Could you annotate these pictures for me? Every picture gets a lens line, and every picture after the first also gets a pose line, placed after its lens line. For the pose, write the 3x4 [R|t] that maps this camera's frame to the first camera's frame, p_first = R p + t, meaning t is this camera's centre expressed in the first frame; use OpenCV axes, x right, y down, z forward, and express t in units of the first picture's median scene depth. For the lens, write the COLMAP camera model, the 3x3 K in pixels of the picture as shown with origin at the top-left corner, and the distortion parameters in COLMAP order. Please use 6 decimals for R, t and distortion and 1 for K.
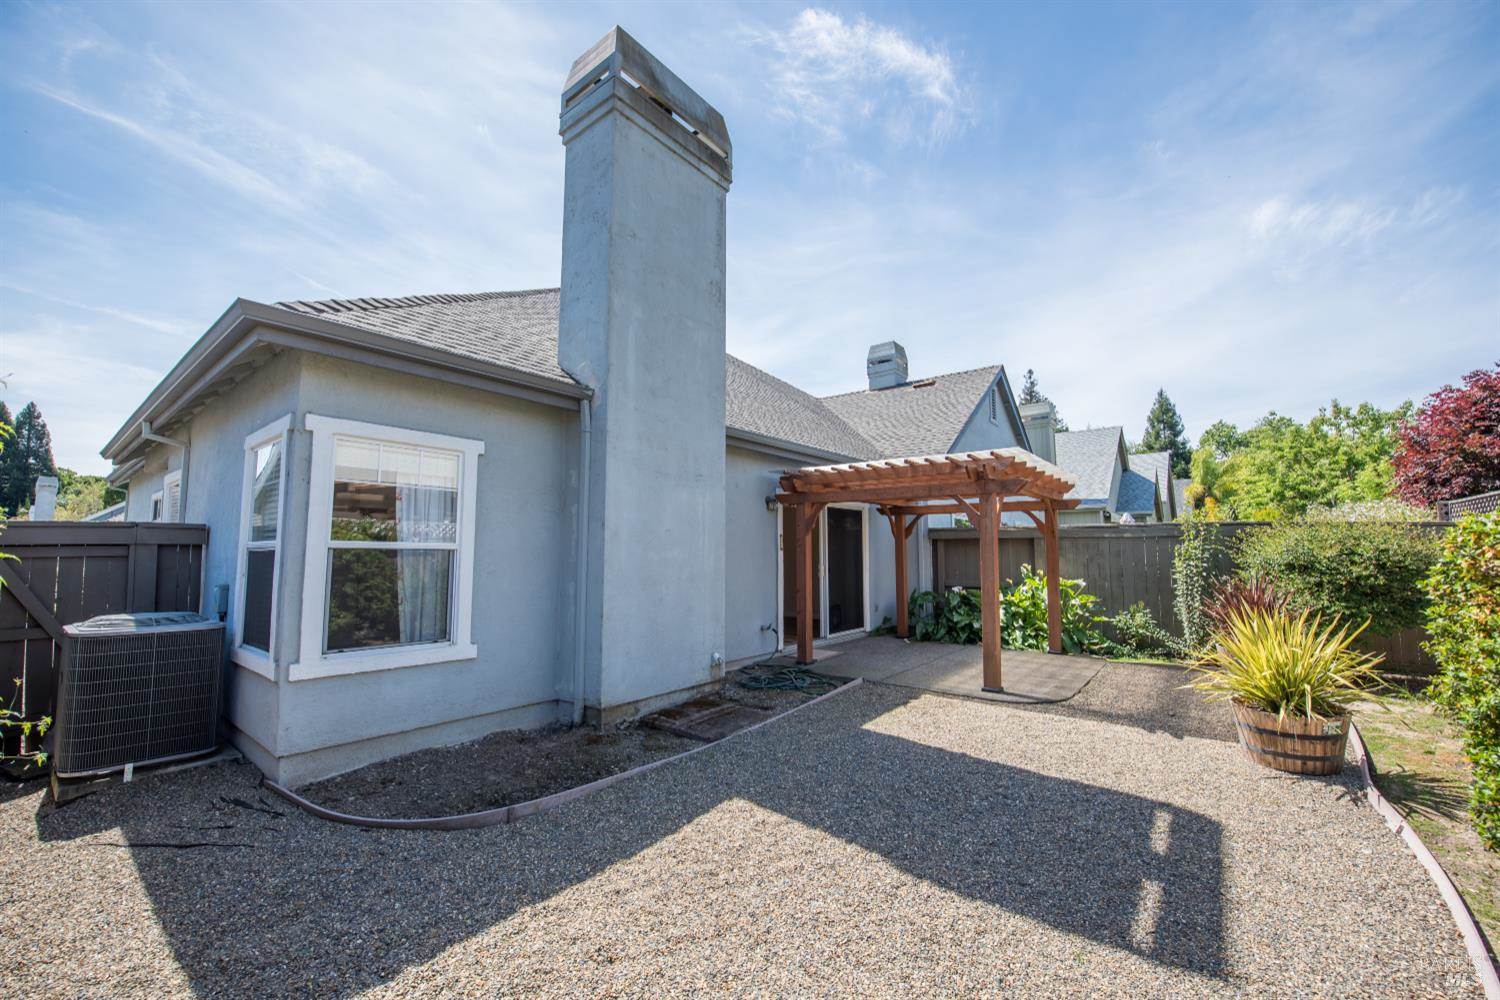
lens RADIAL K [[600.6, 0, 744.3], [0, 600.6, 503.3], [0, 0, 1]] dist [0.000880, -0.000377]
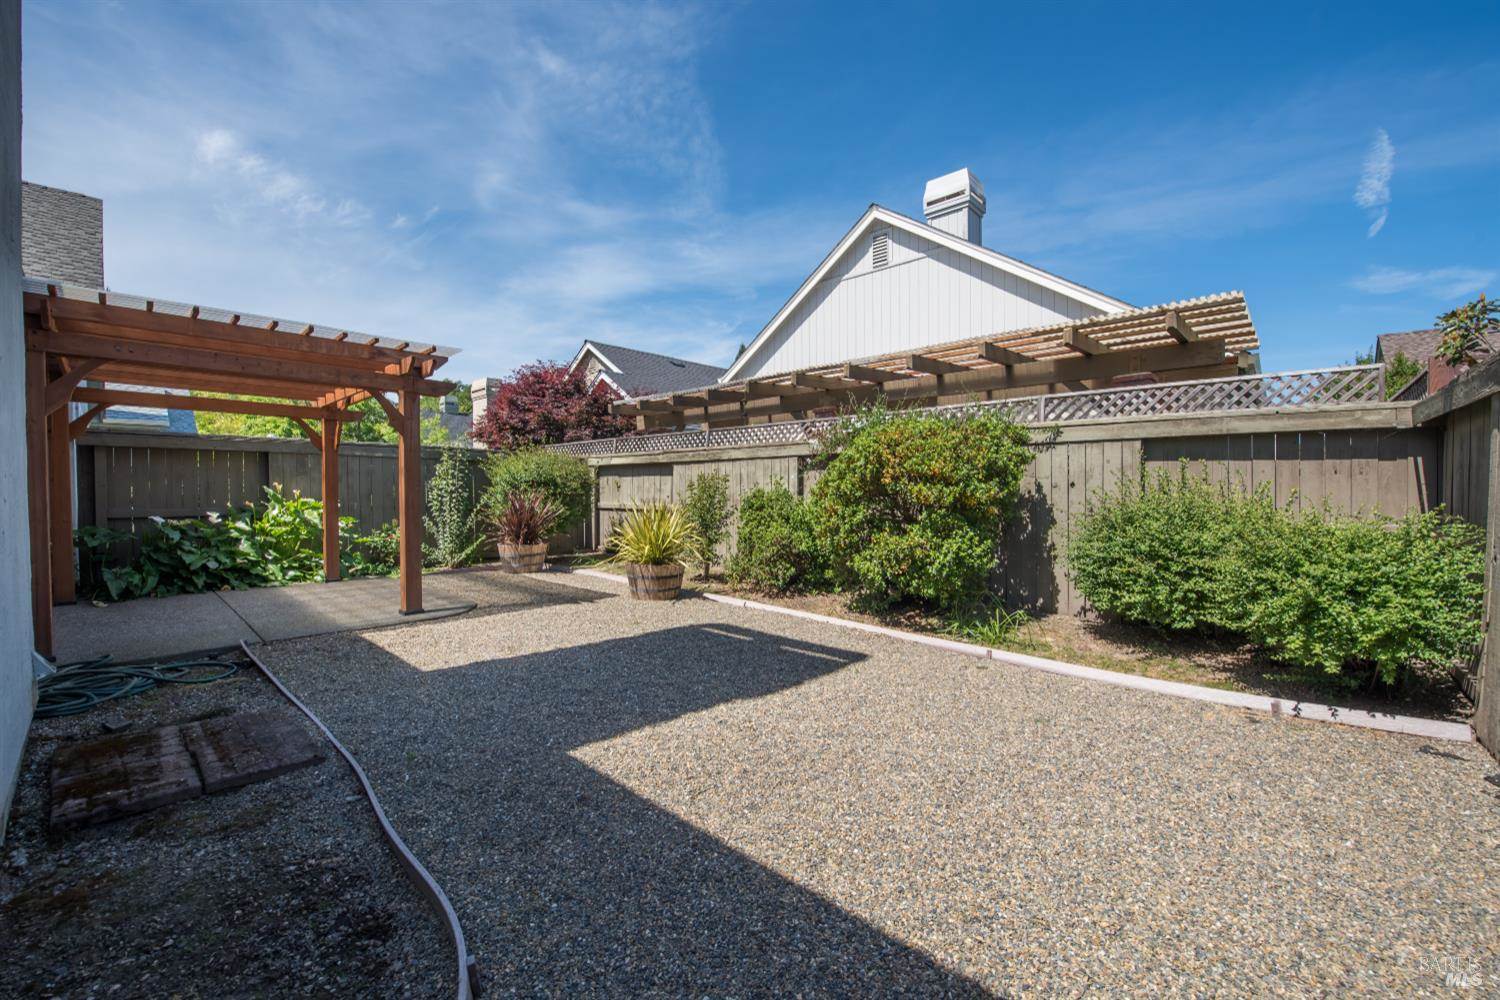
lens RADIAL K [[600.6, 0, 744.3], [0, 600.6, 503.3], [0, 0, 1]] dist [0.000880, -0.000377]
pose [[0.079981, -0.019056, 0.996614, -0.504025], [-0.078391, 0.996600, 0.025347, 0.097350], [-0.993709, -0.080153, 0.078215, 0.506495]]
